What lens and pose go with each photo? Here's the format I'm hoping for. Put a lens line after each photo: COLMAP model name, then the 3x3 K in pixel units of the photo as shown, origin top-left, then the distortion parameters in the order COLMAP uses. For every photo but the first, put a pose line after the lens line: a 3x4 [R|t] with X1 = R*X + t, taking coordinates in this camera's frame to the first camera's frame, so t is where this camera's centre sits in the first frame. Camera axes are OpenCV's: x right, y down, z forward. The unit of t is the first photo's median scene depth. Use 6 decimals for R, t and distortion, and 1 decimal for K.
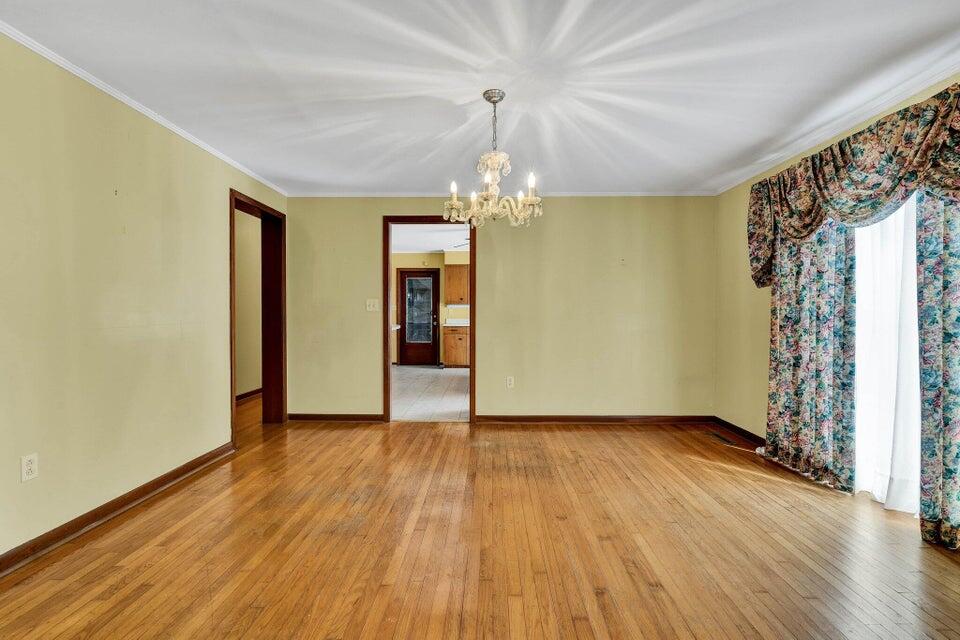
lens RADIAL K [[436.6, 0, 478.0], [0, 436.6, 322.6], [0, 0, 1]] dist [-0.002300, 0.003328]
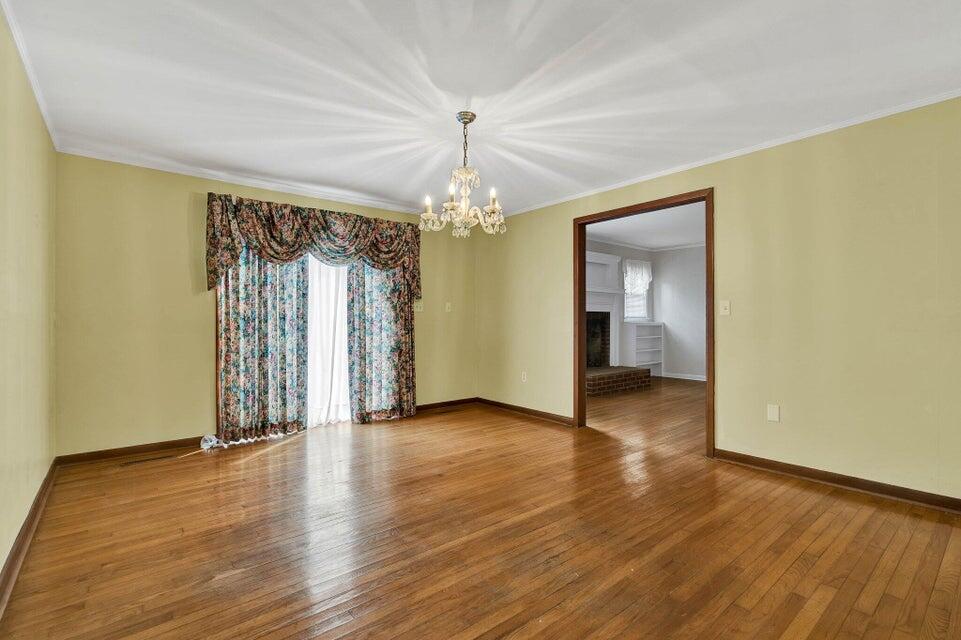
lens RADIAL K [[437.1, 0, 478.4], [0, 437.1, 321.1], [0, 0, 1]] dist [-0.002300, 0.003328]
pose [[-0.653091, 0.001395, 0.757278, -0.762447], [0.017536, 0.999758, 0.013281, -0.011296], [-0.757076, 0.021953, -0.652958, 1.577090]]
